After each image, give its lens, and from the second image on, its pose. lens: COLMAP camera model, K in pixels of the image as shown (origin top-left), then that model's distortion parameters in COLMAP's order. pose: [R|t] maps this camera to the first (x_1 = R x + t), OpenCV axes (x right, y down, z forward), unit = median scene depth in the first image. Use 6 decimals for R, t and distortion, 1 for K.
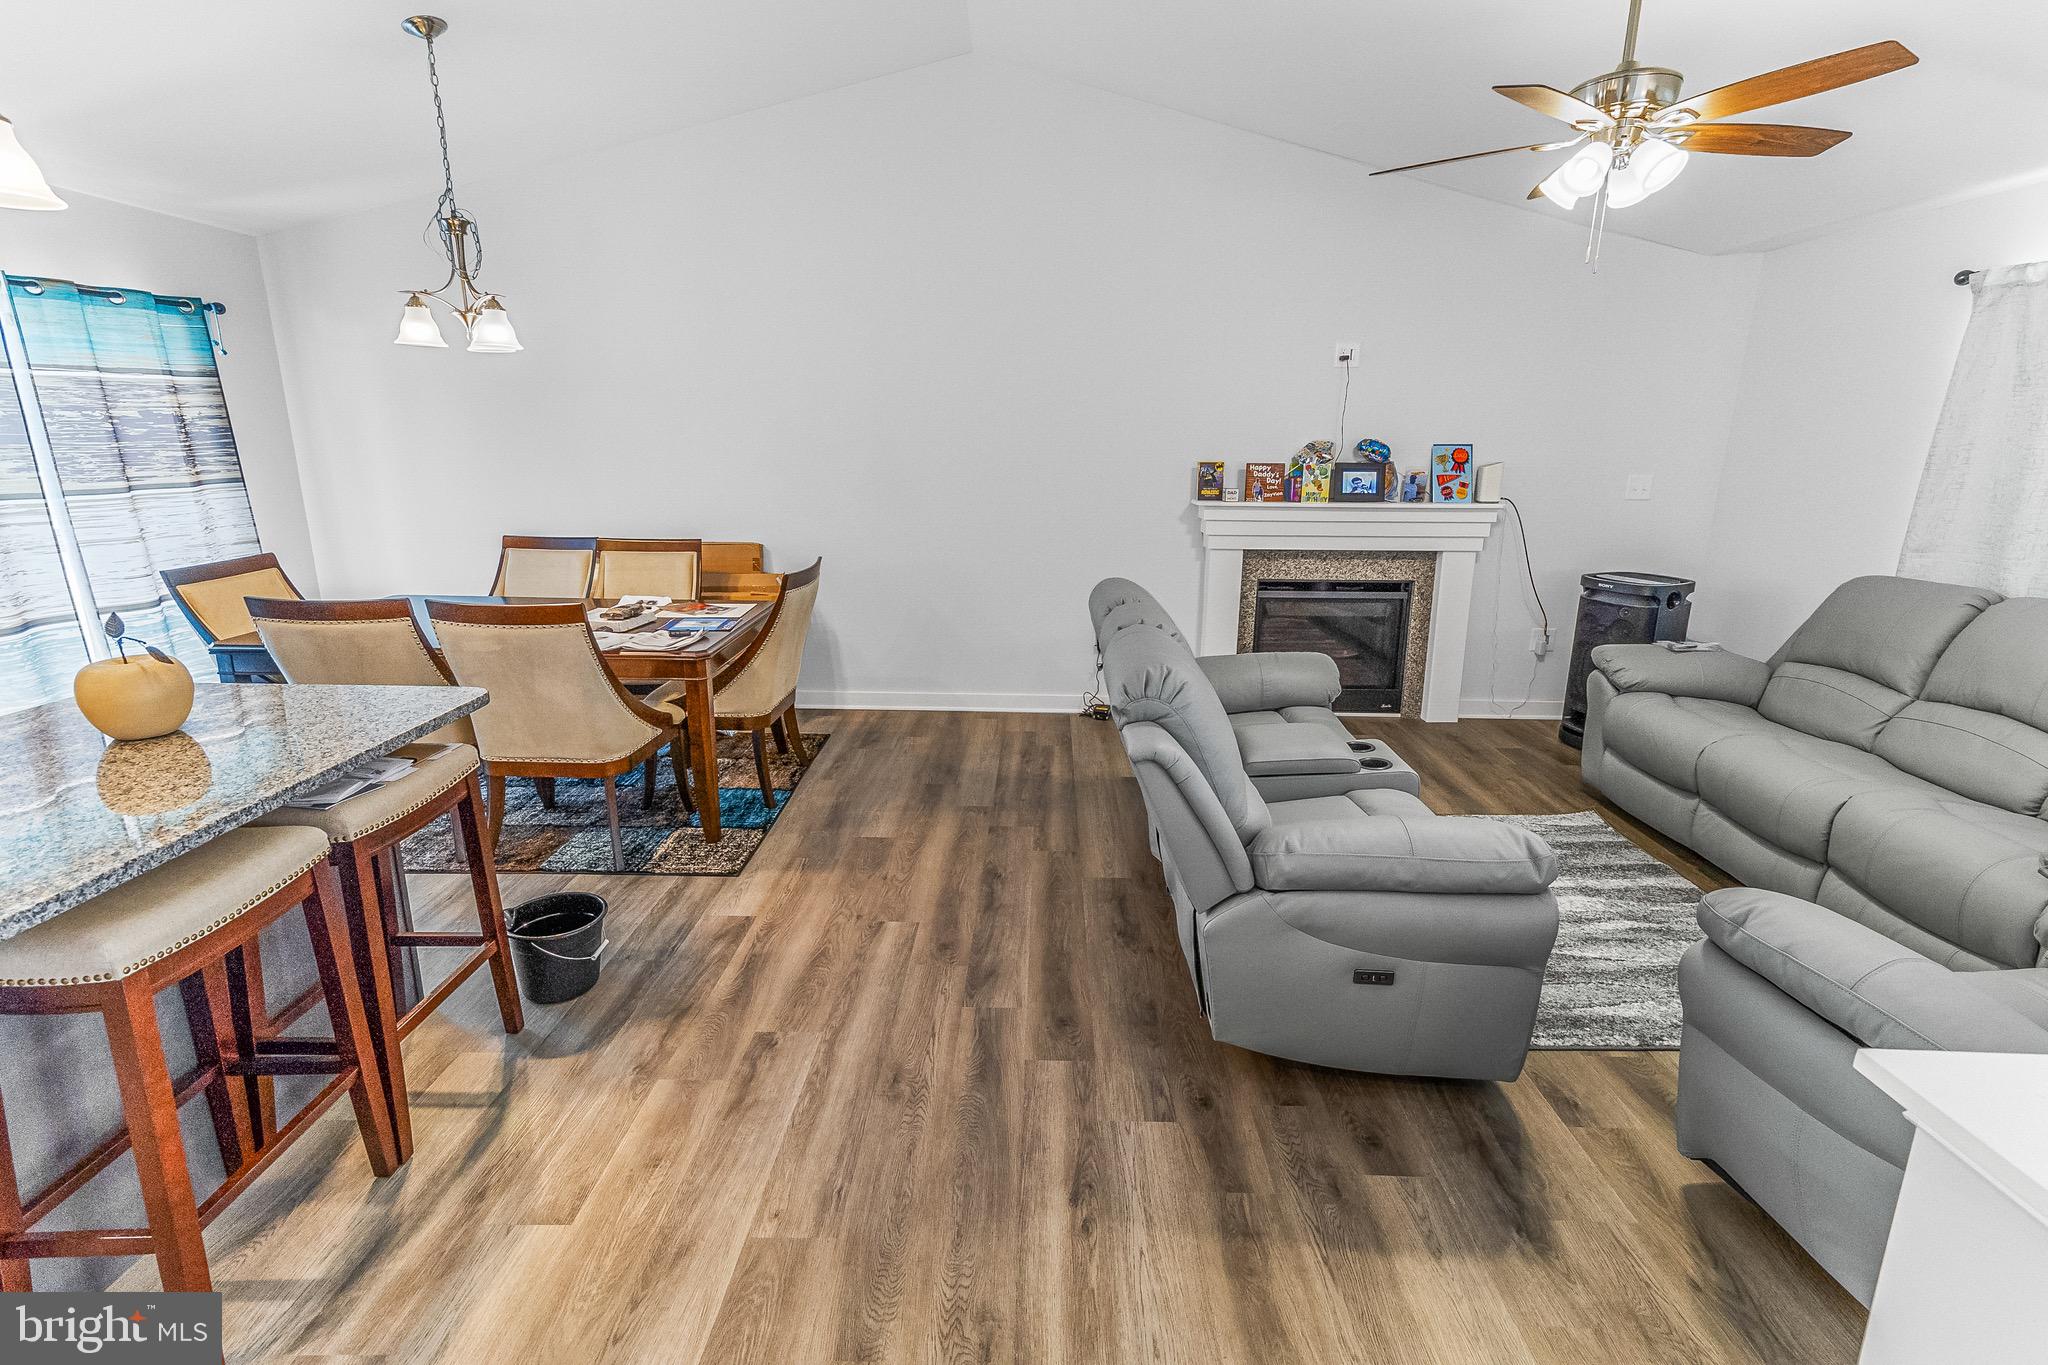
lens RADIAL K [[908.2, 0, 1033.8], [0, 908.2, 648.2], [0, 0, 1]] dist [0.032337, 0.000369]
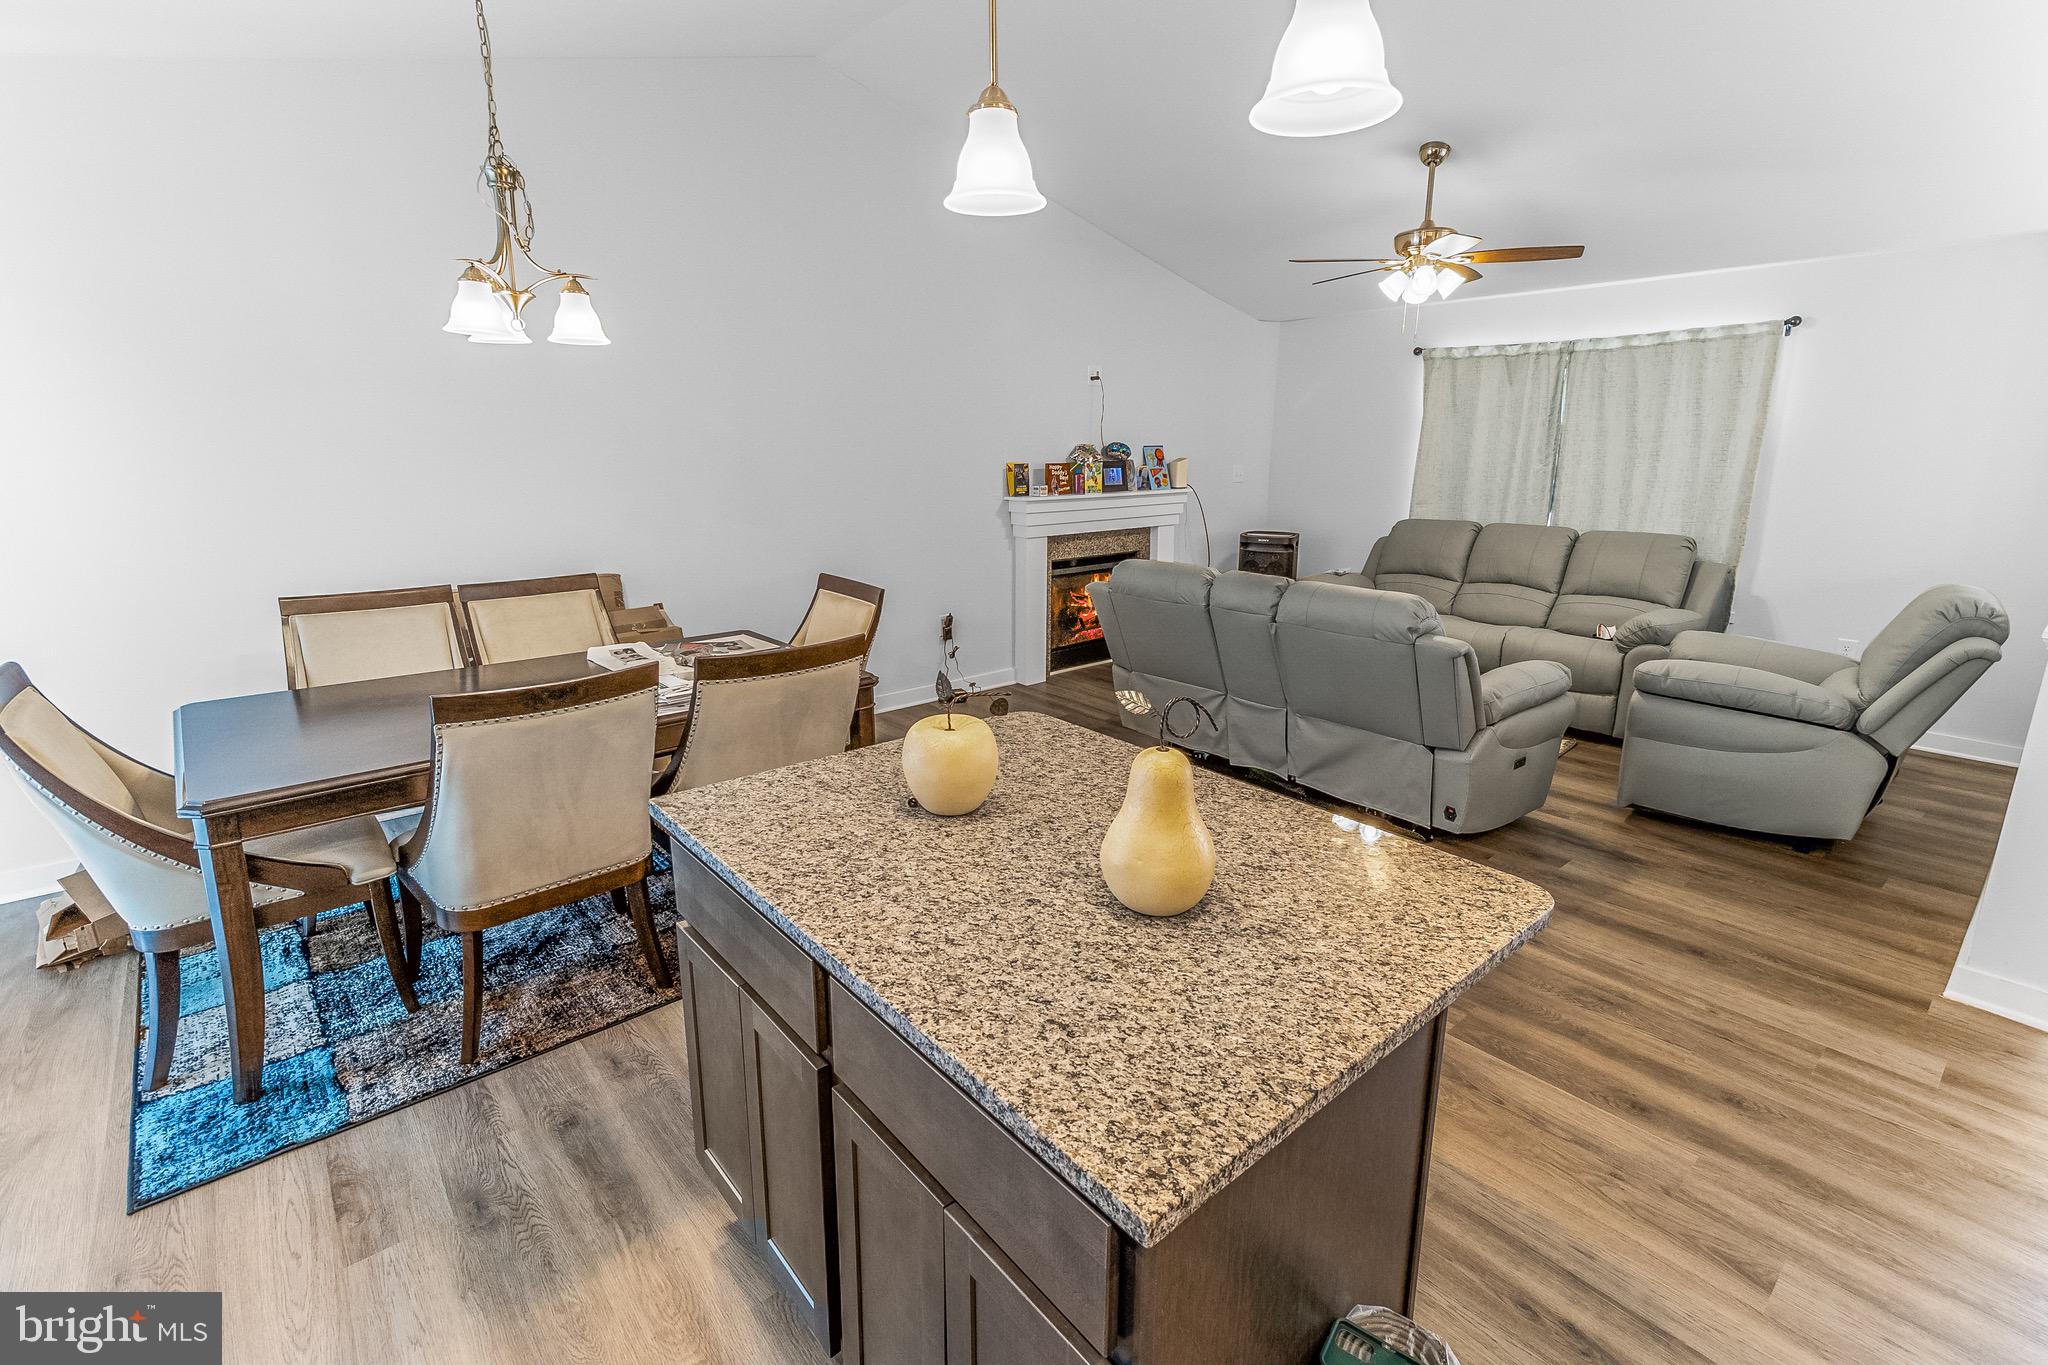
lens RADIAL K [[908.2, 0, 1033.8], [0, 908.2, 648.2], [0, 0, 1]] dist [0.032337, 0.000369]
pose [[0.753230, -0.157027, 0.638739, -0.575311], [0.157357, 0.985906, 0.056812, -0.035679], [-0.638658, 0.057718, 0.767323, 0.115322]]
